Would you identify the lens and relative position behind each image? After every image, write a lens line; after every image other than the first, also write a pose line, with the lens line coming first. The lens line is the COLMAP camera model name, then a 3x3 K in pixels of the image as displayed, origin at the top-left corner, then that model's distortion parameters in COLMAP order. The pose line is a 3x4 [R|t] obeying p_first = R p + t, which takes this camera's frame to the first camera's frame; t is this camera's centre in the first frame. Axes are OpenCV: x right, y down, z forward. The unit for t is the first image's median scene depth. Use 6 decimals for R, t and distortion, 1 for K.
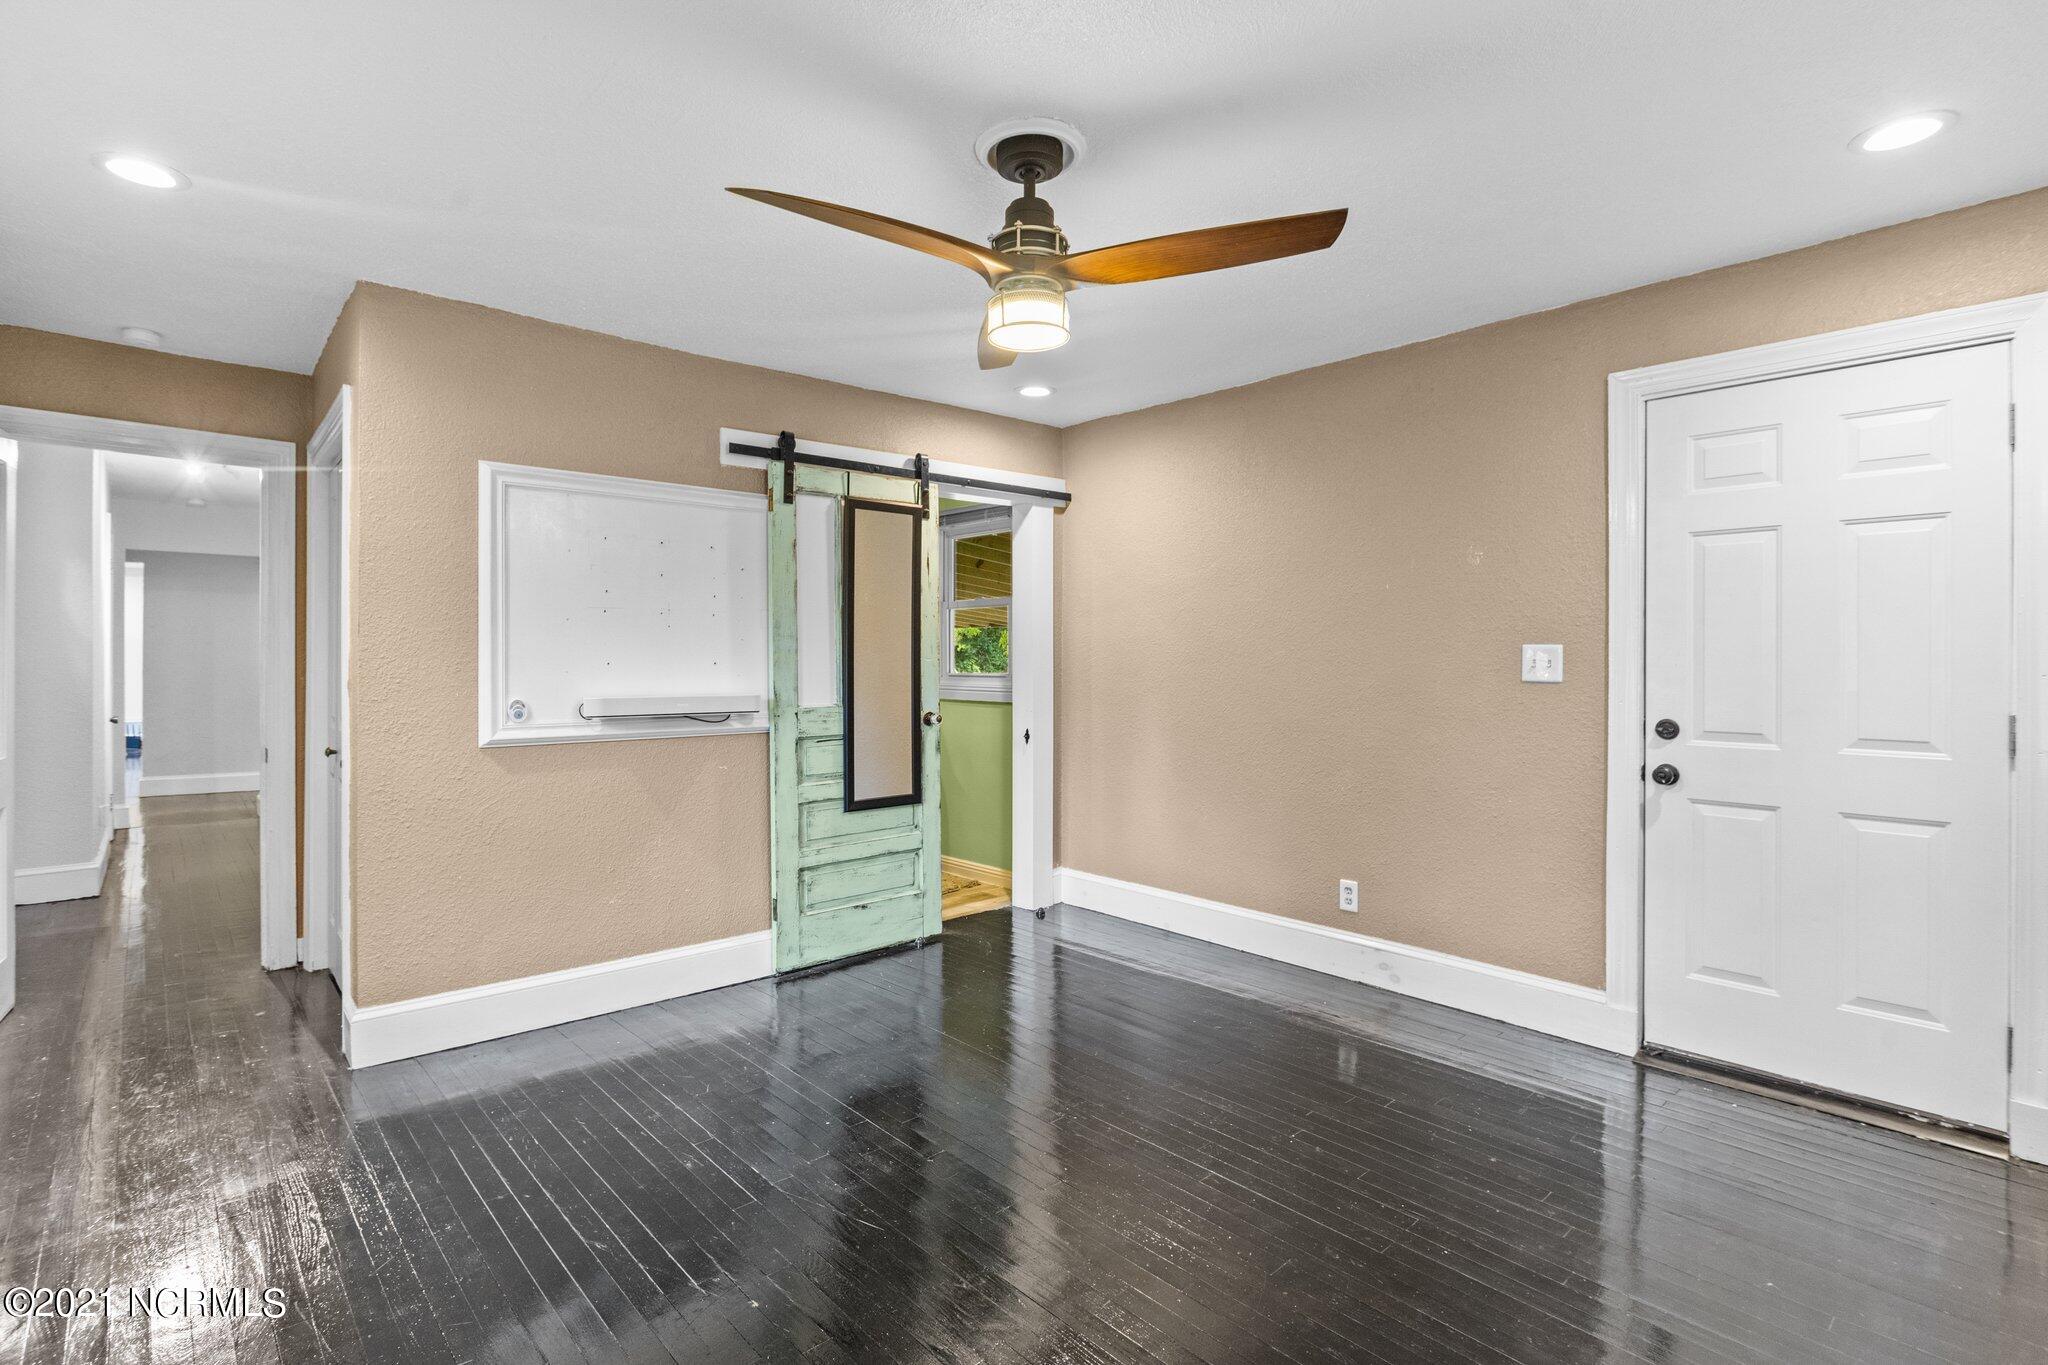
lens RADIAL K [[979.3, 0, 1004.1], [0, 979.3, 650.6], [0, 0, 1]] dist [-0.000032, -0.000966]
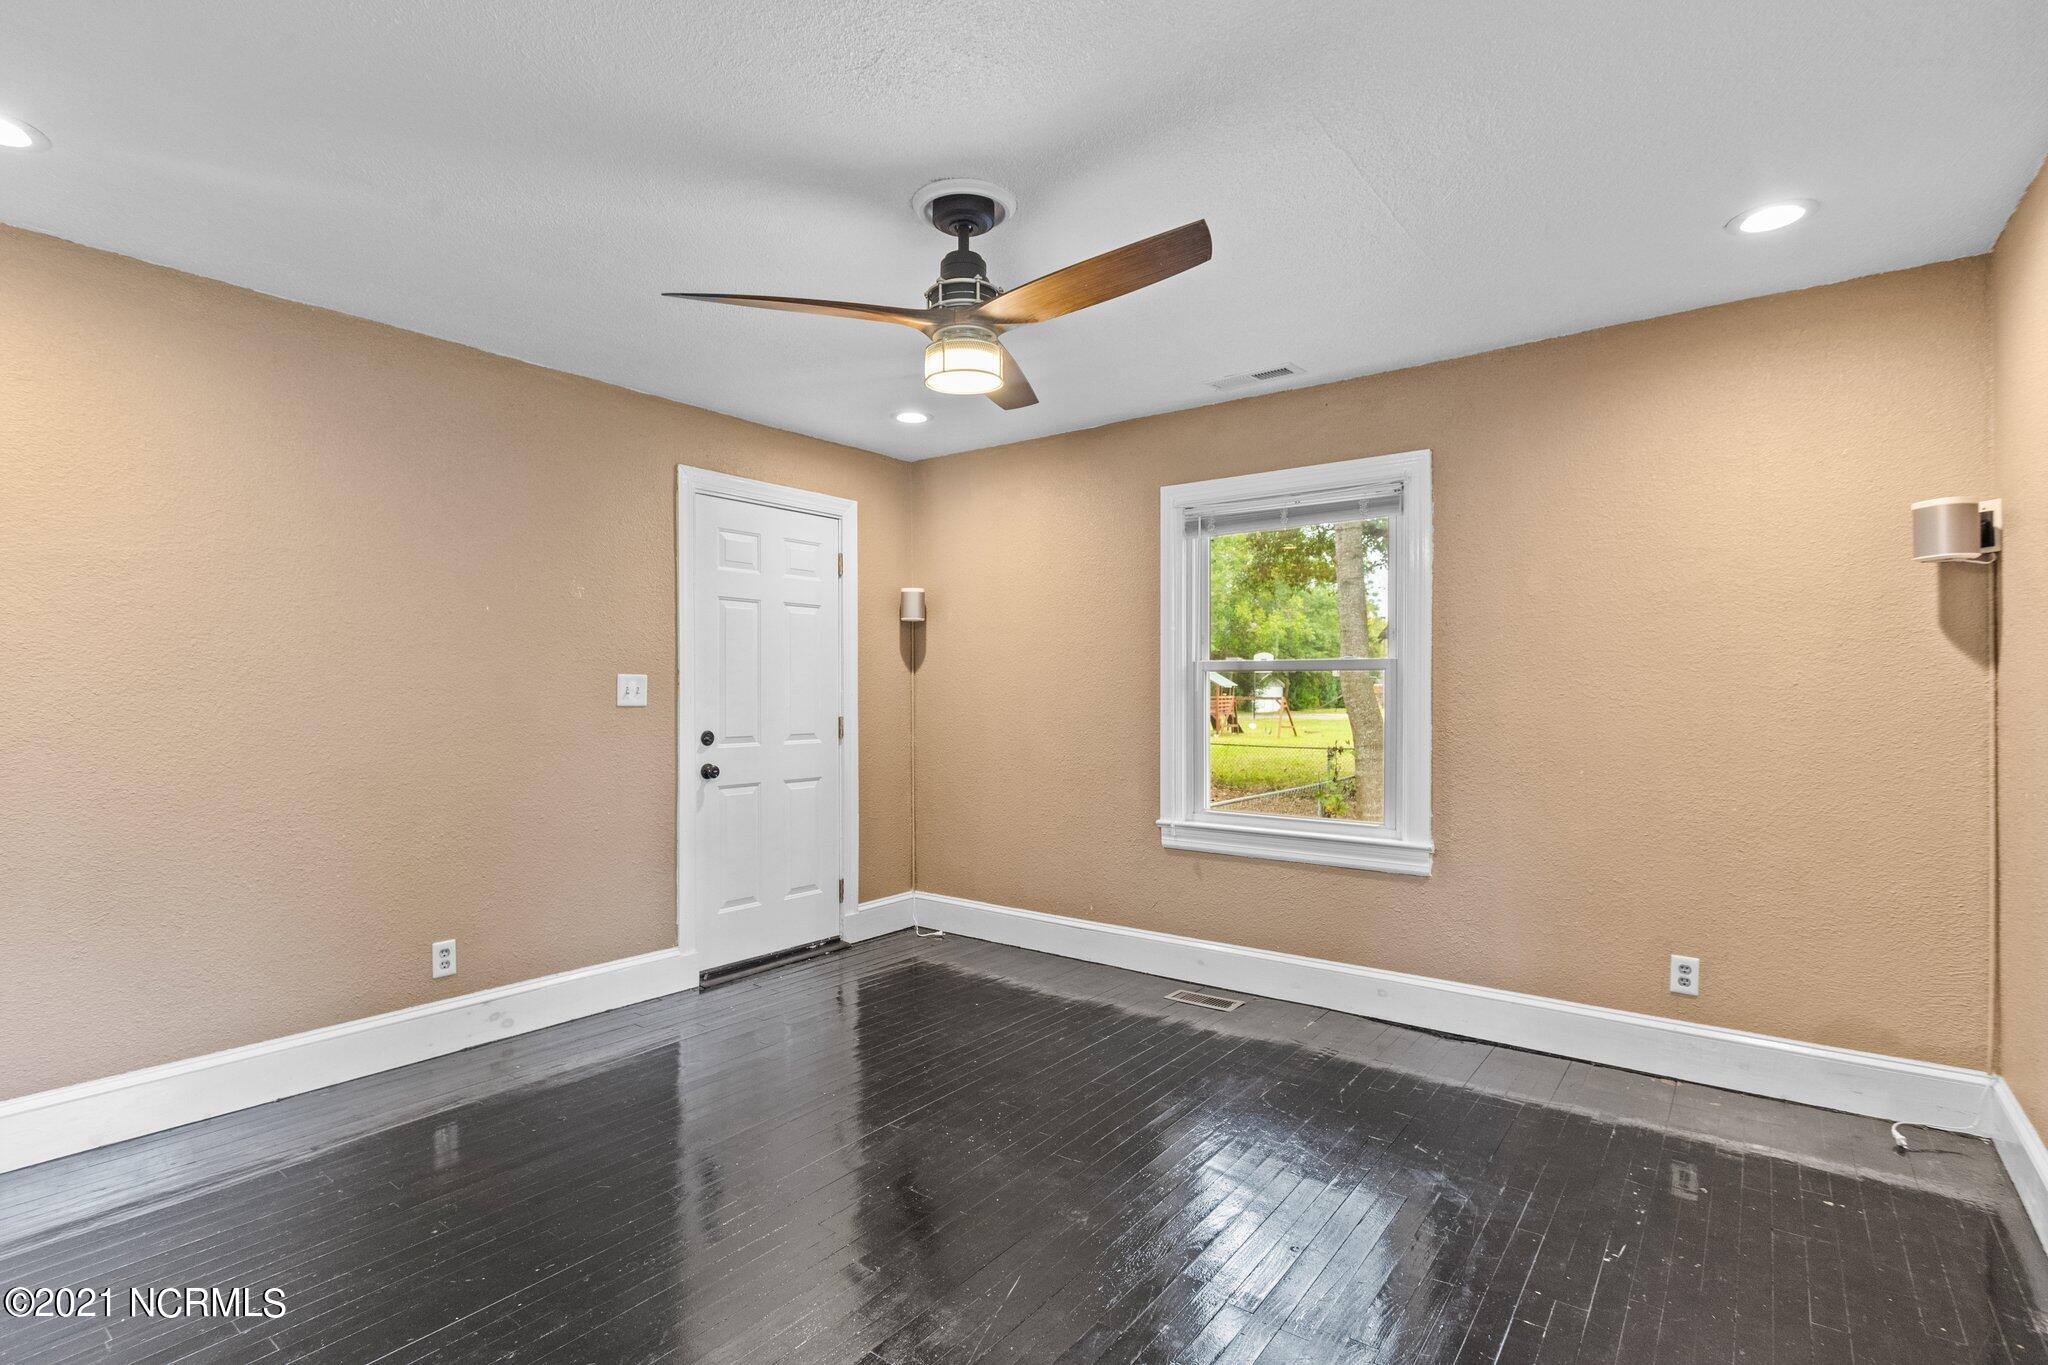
lens RADIAL K [[991.8, 0, 1022.5], [0, 991.8, 686.6], [0, 0, 1]] dist [-0.002416, -0.000861]
pose [[-0.194130, -0.001455, 0.980975, -0.259690], [-0.009904, 0.999951, -0.000477, 0.001705], [-0.980926, -0.009809, -0.194135, 0.284401]]
